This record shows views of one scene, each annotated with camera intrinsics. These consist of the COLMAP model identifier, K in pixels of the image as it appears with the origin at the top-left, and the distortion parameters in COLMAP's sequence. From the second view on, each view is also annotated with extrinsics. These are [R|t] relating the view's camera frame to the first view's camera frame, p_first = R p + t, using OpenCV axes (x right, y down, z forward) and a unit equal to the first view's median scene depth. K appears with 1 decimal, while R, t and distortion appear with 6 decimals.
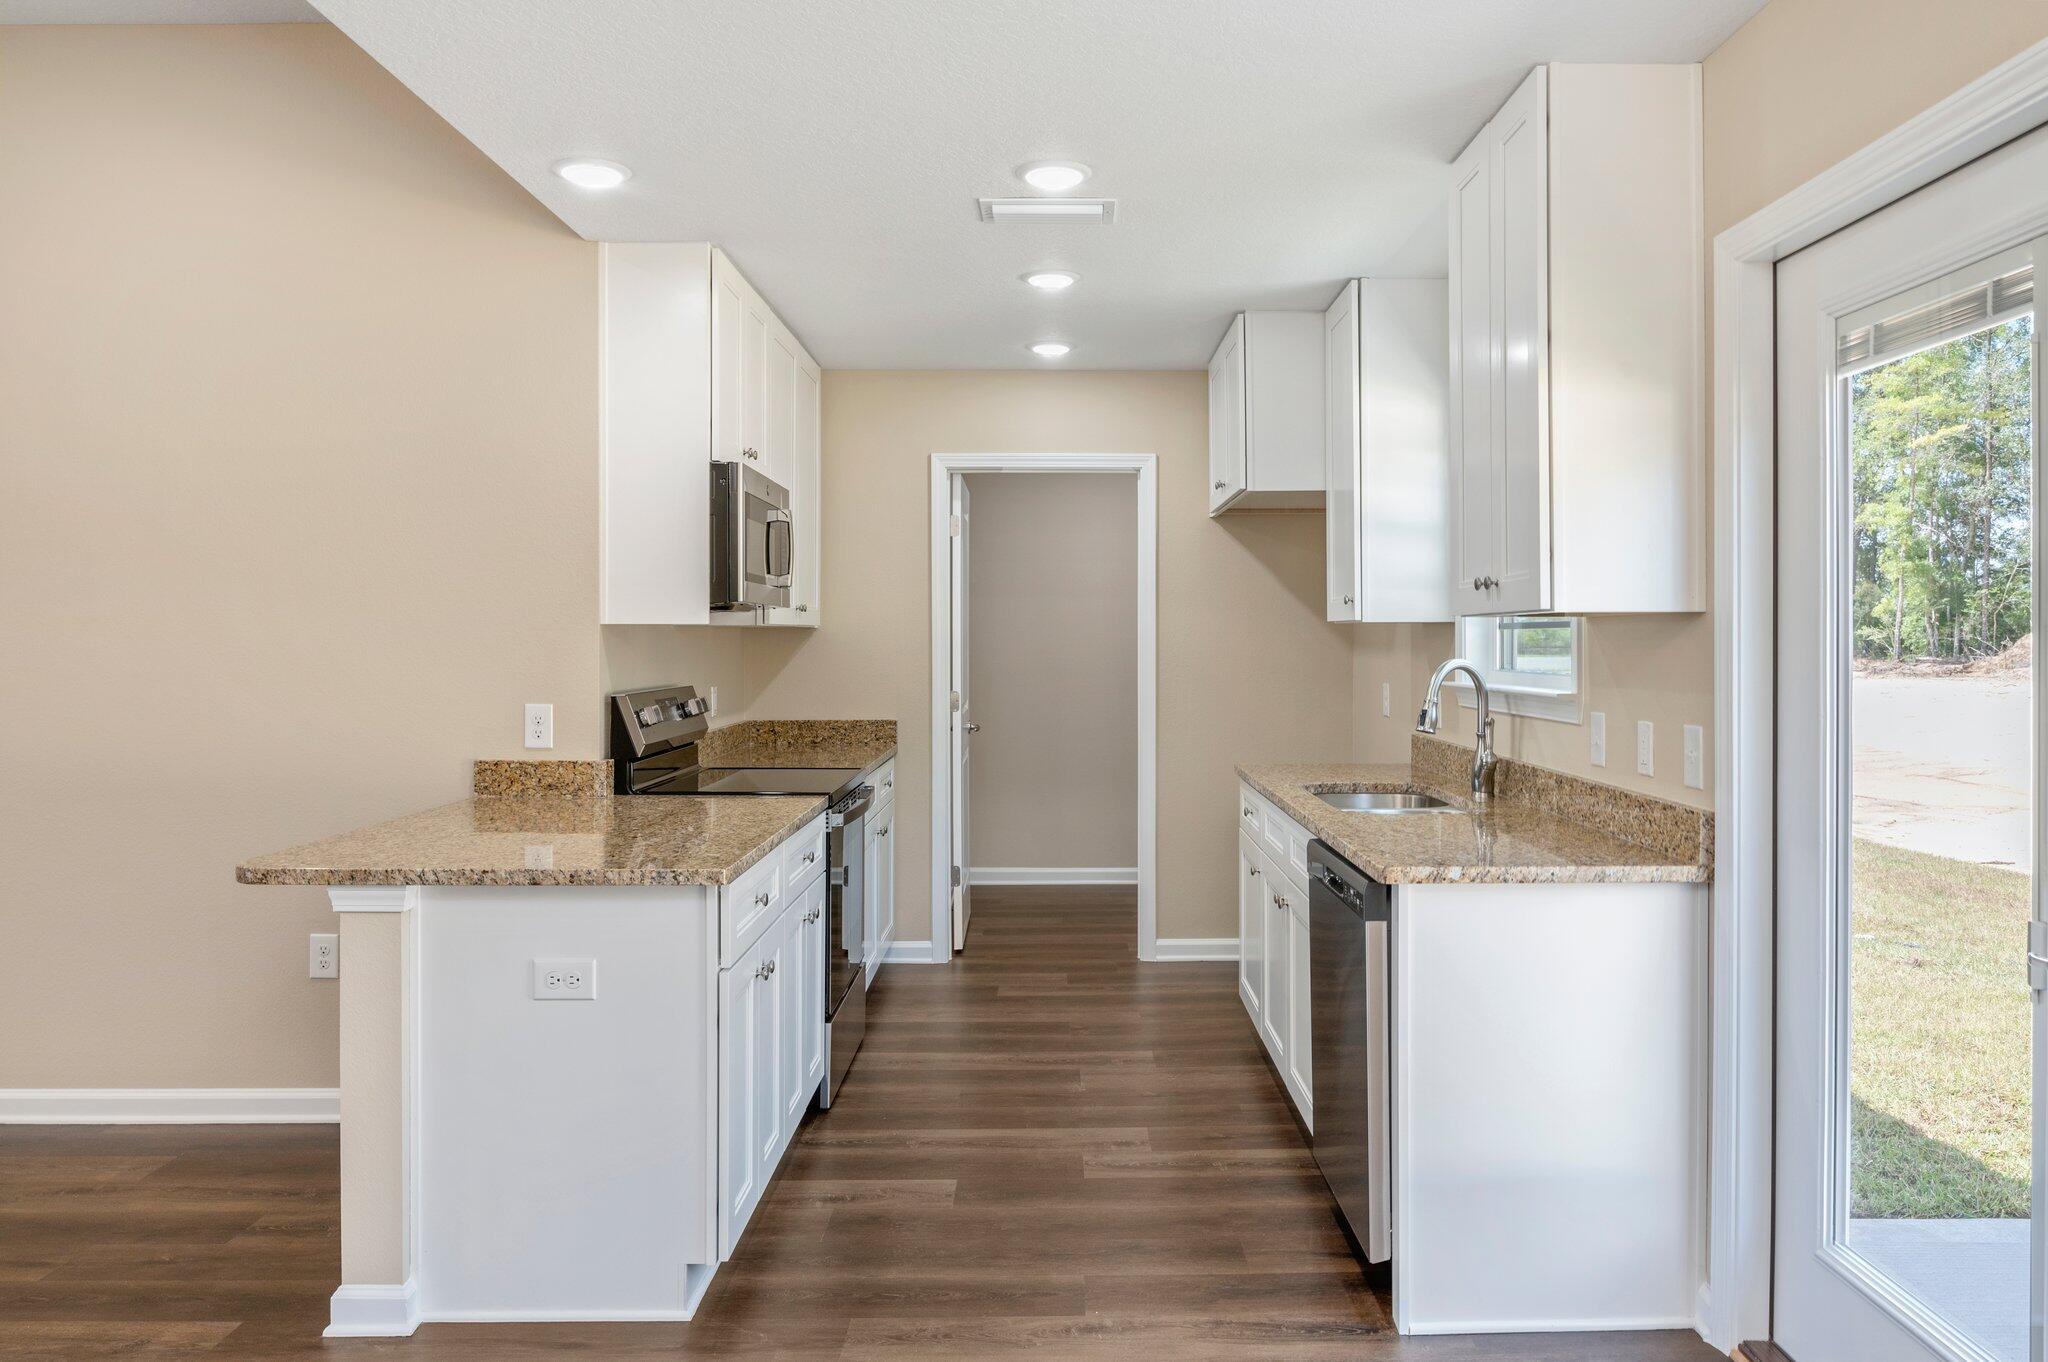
lens RADIAL K [[1374.9, 0, 1073.0], [0, 1374.9, 659.0], [0, 0, 1]] dist [0.028676, -0.036915]
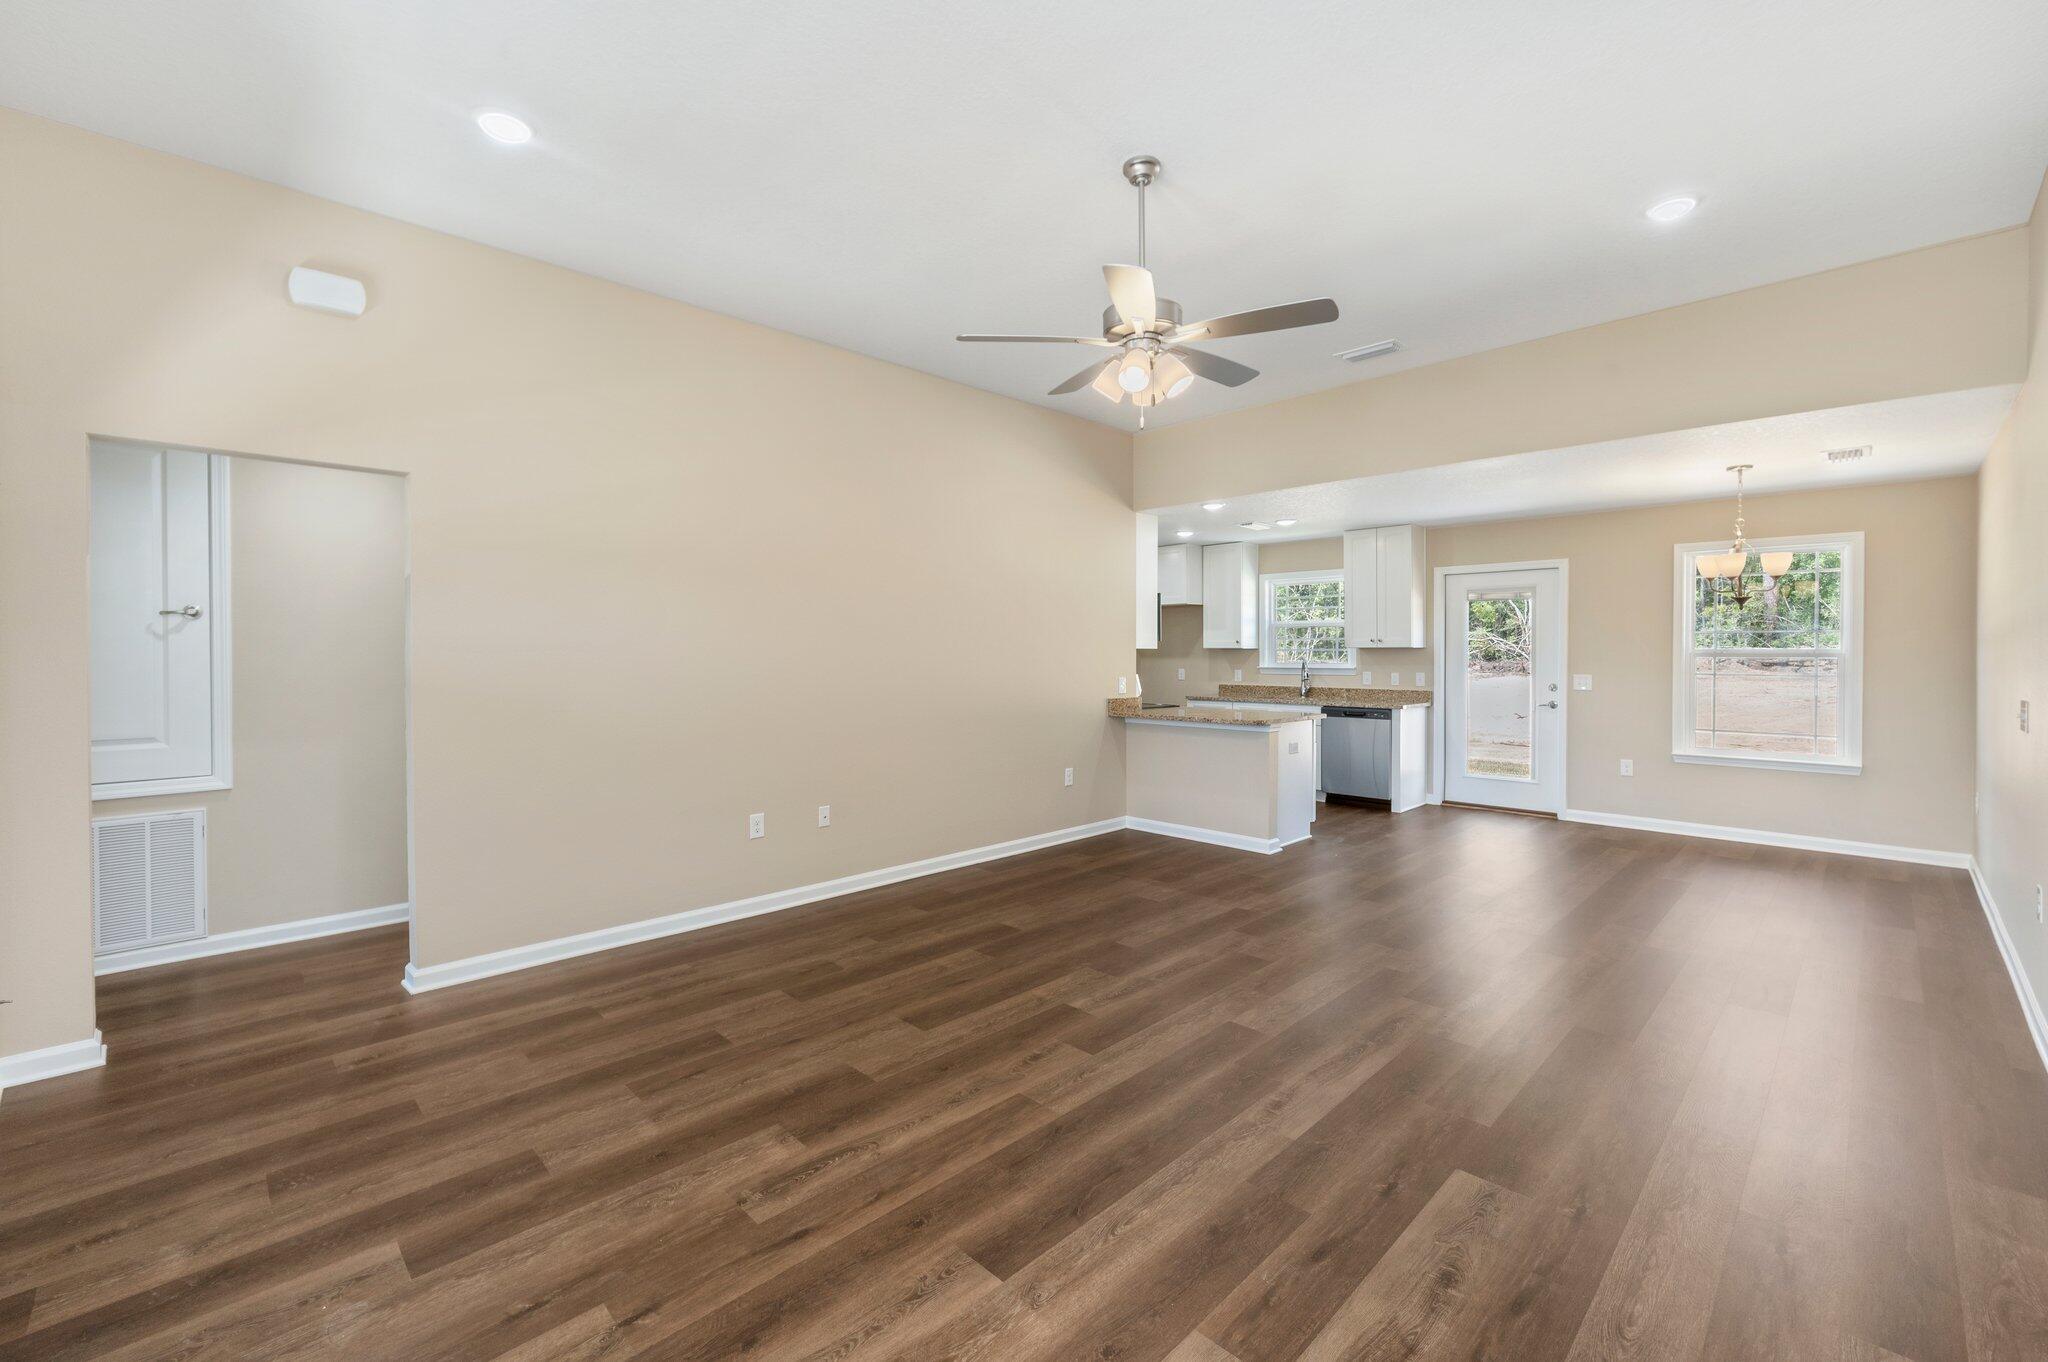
lens RADIAL K [[841.4, 0, 1029.6], [0, 841.4, 659.0], [0, 0, 1]] dist [0.003805, 0.000423]
pose [[0.726343, -0.003657, 0.687323, -1.623530], [0.009123, 0.999949, -0.004320, 0.002401], [-0.687272, 0.009409, 0.726339, -0.083664]]
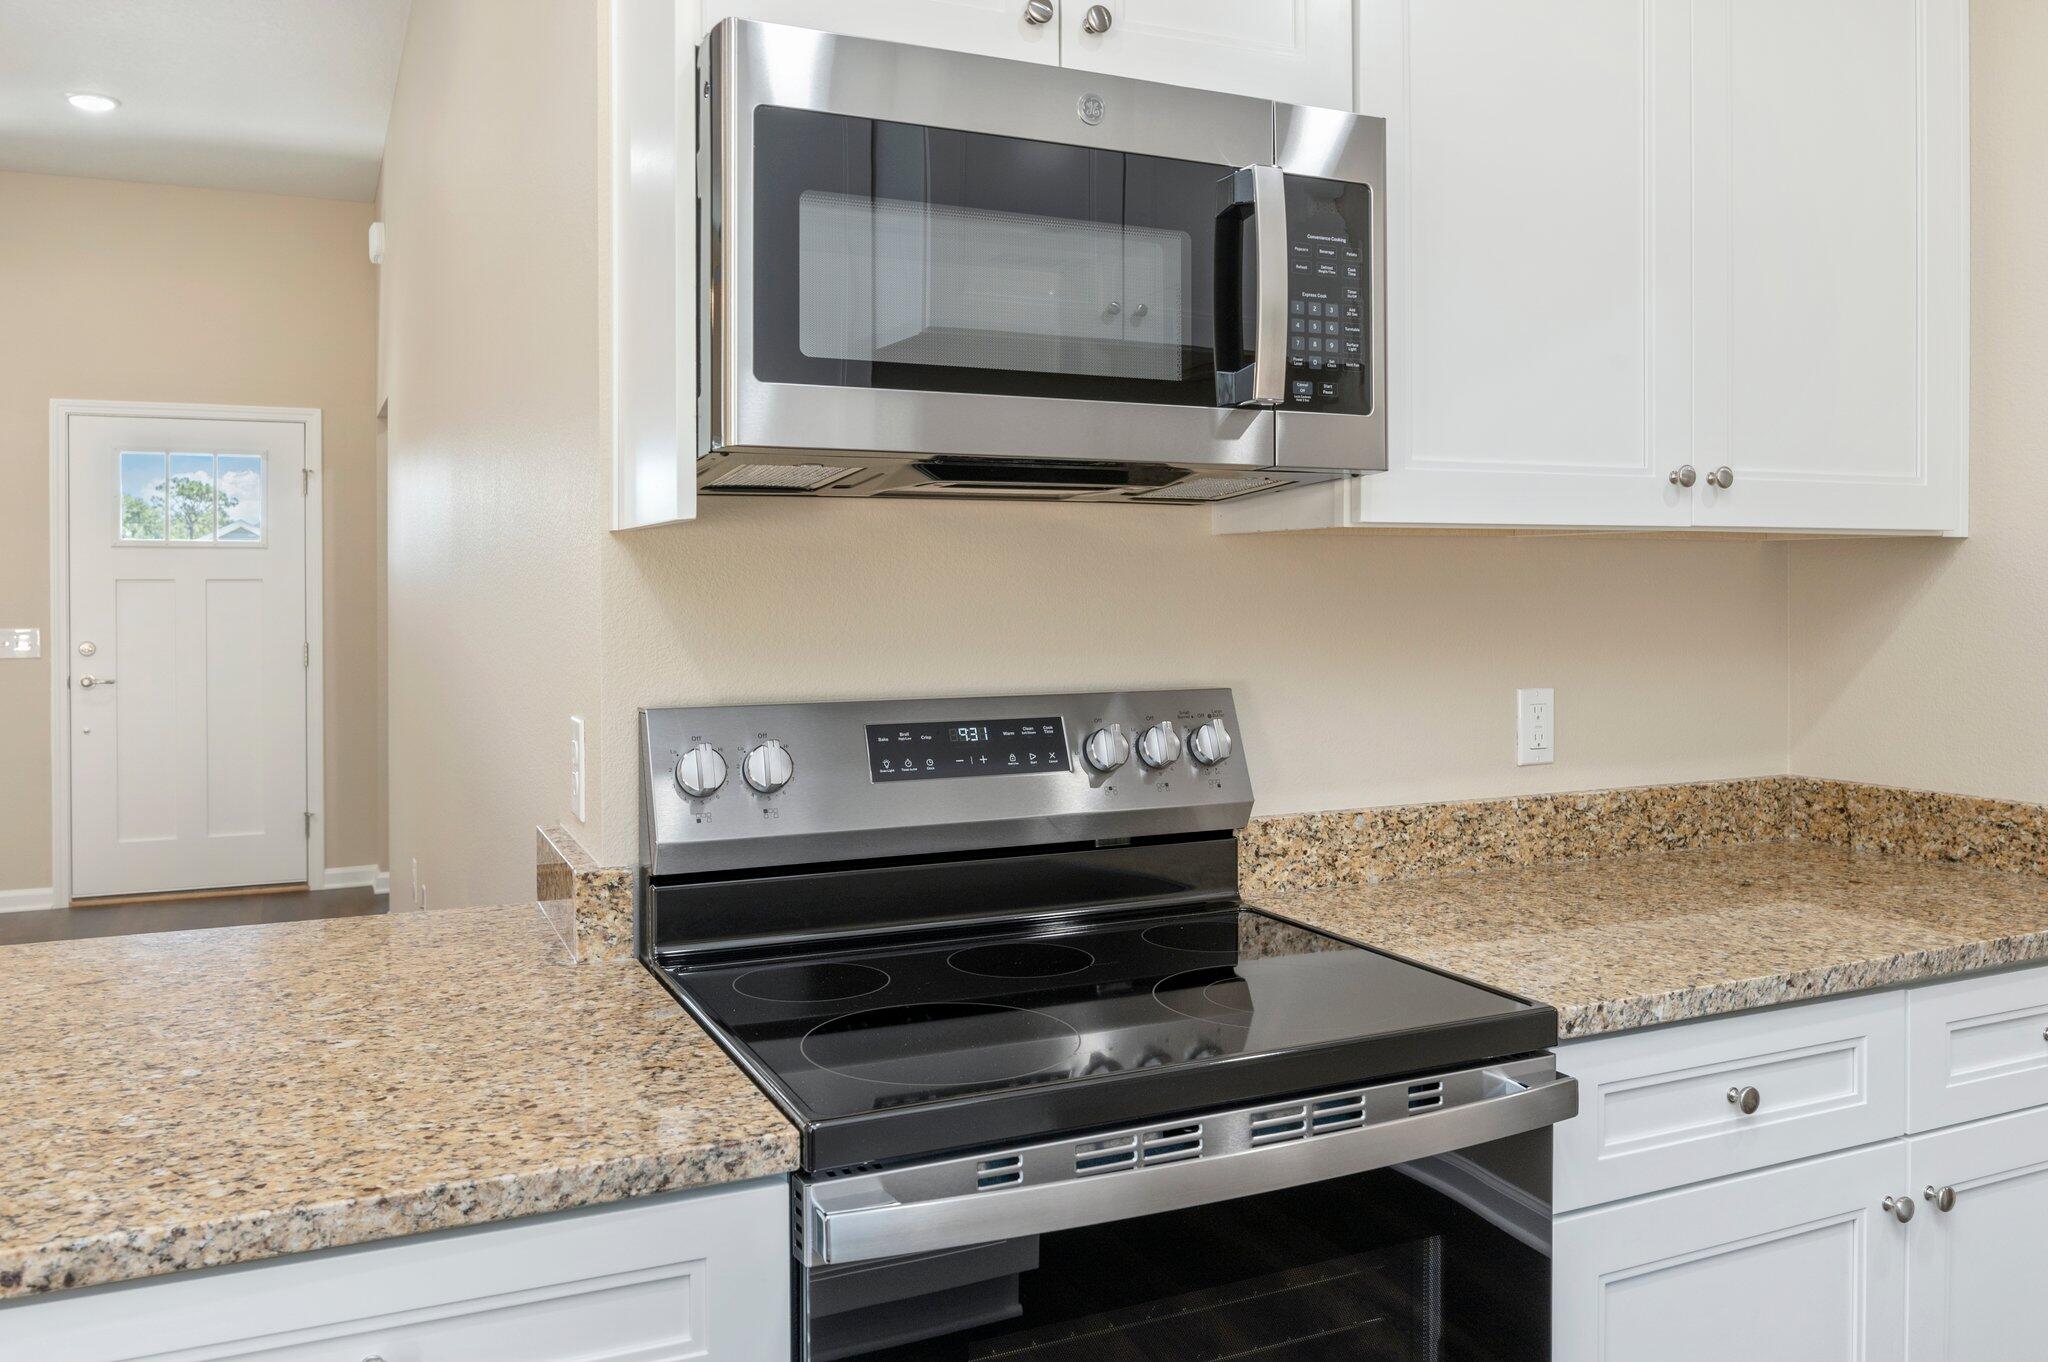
lens RADIAL K [[1566.5, 0, 1061.5], [0, 1566.5, 594.5], [0, 0, 1]] dist [-0.008237, -0.005948]
pose [[0.414288, 0.002402, -0.910142, 0.124345], [-0.009581, 0.999953, -0.001723, -0.006680], [0.910095, 0.009434, 0.414292, 0.919827]]
